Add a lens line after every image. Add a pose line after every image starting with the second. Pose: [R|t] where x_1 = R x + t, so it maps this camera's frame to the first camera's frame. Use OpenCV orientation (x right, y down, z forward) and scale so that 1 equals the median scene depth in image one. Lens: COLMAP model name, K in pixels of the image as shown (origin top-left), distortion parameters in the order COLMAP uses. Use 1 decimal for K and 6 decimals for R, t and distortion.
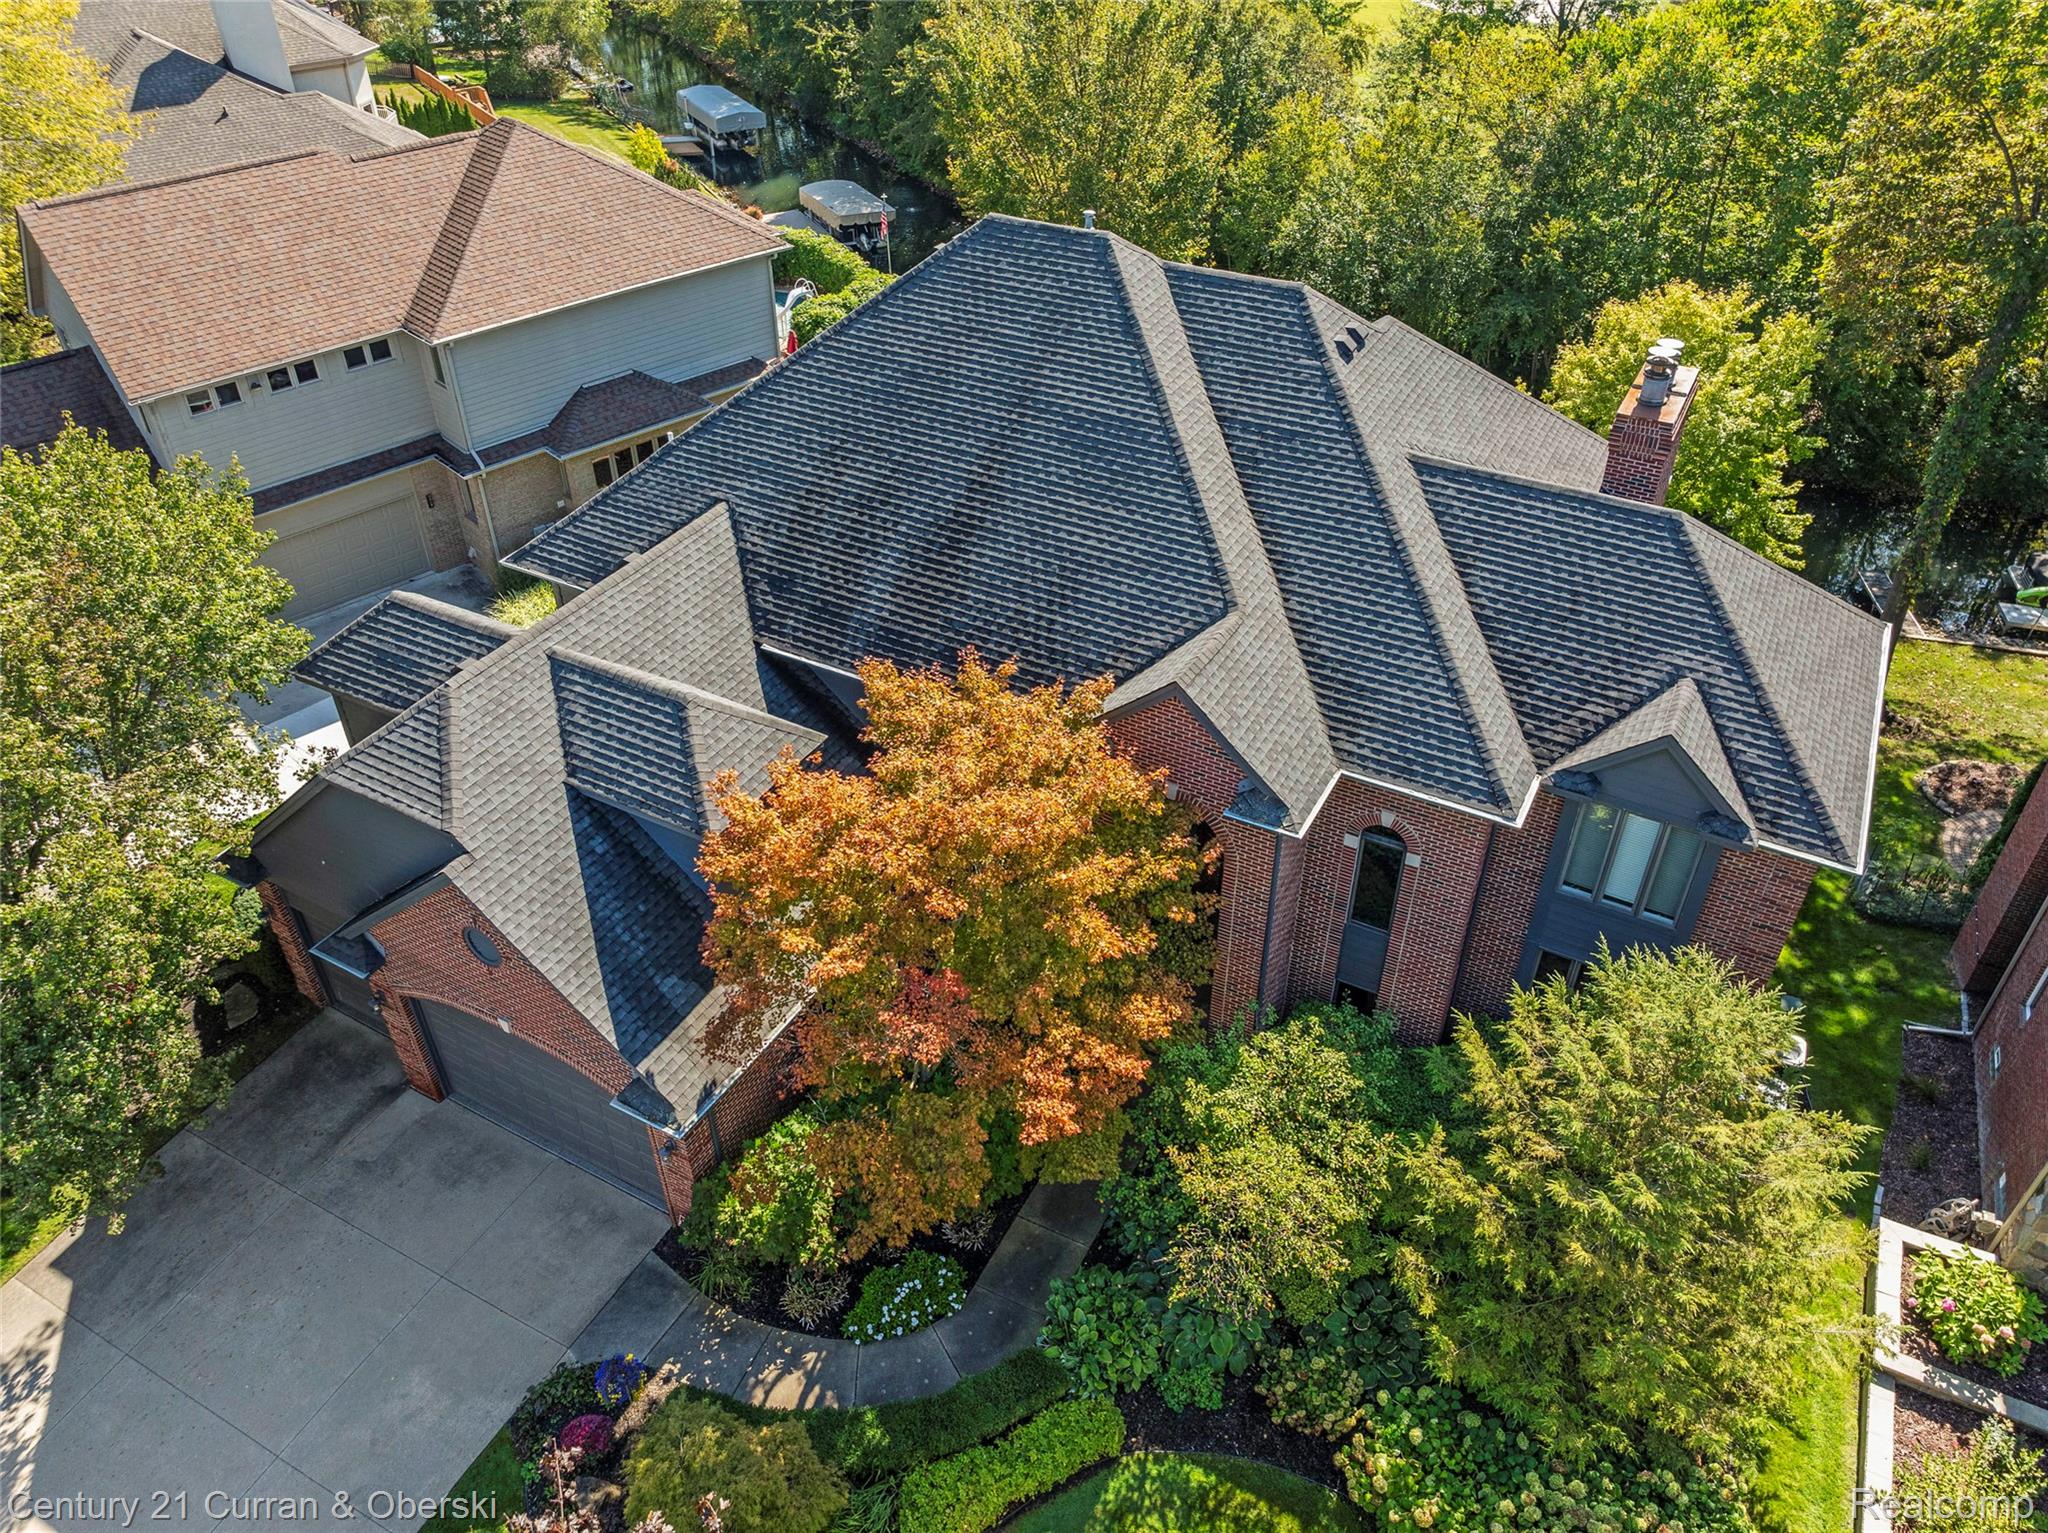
lens RADIAL K [[1450.5, 0, 1025.5], [0, 1450.5, 762.0], [0, 0, 1]] dist [-0.043361, 0.006084]
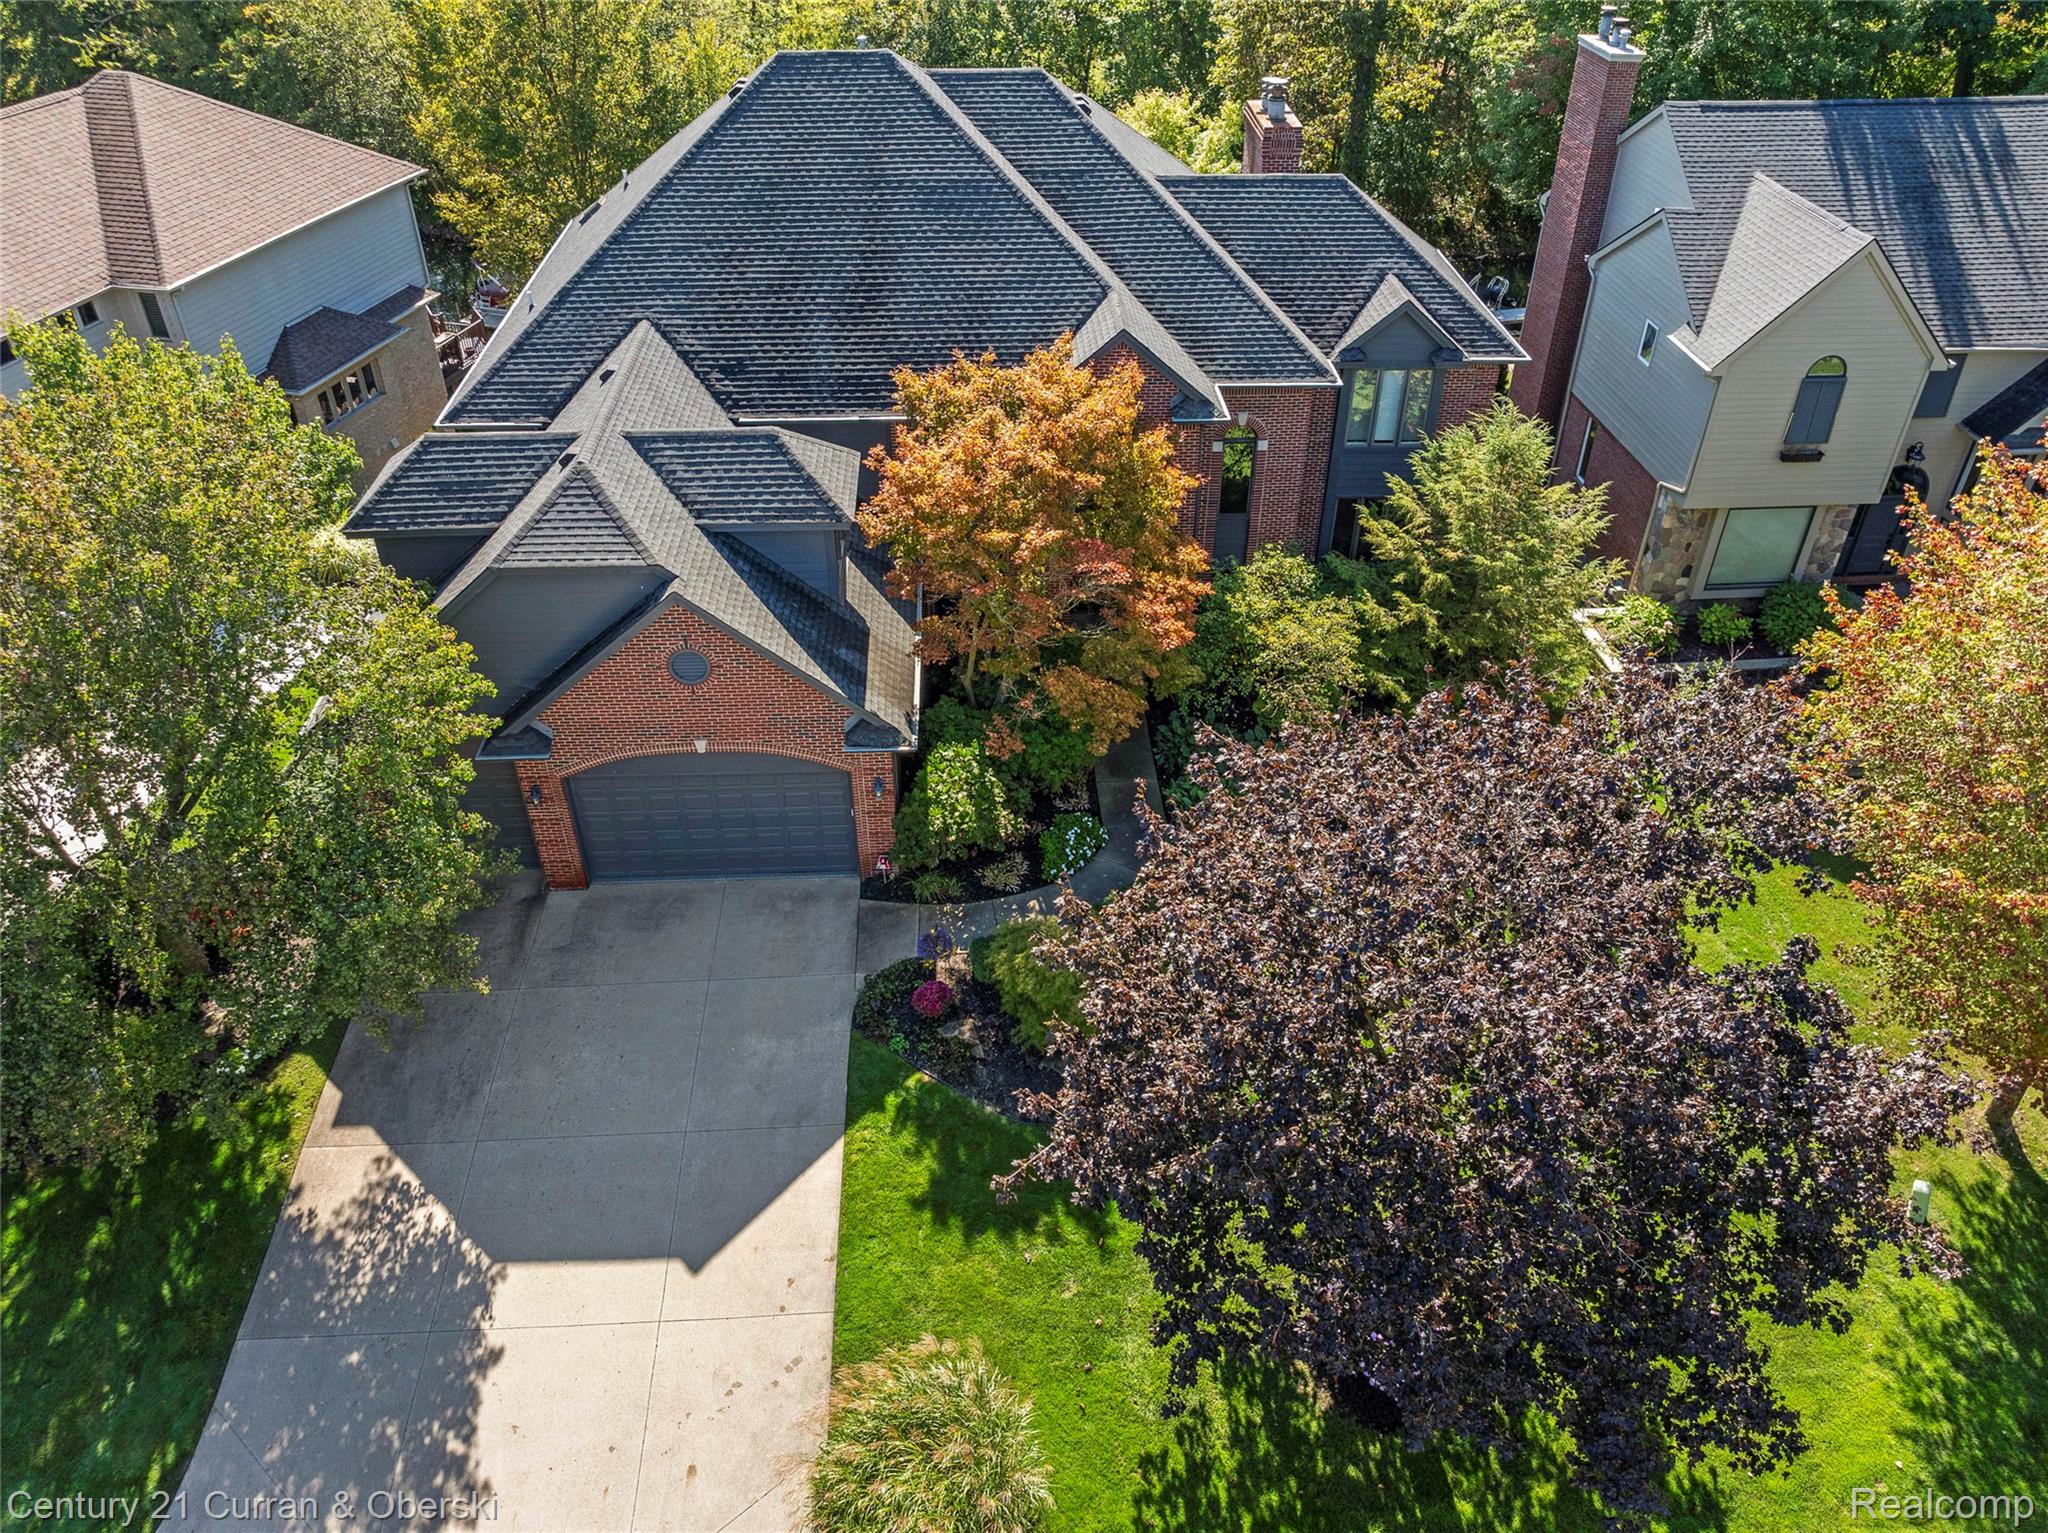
lens RADIAL K [[1450.5, 0, 1025.0], [0, 1450.5, 770.0], [0, 0, 1]] dist [-0.043361, 0.006084]
pose [[0.854910, -0.312592, 0.414023, -0.638524], [0.308933, 0.947899, 0.077763, 0.194855], [-0.416761, 0.061425, 0.906939, -0.169348]]
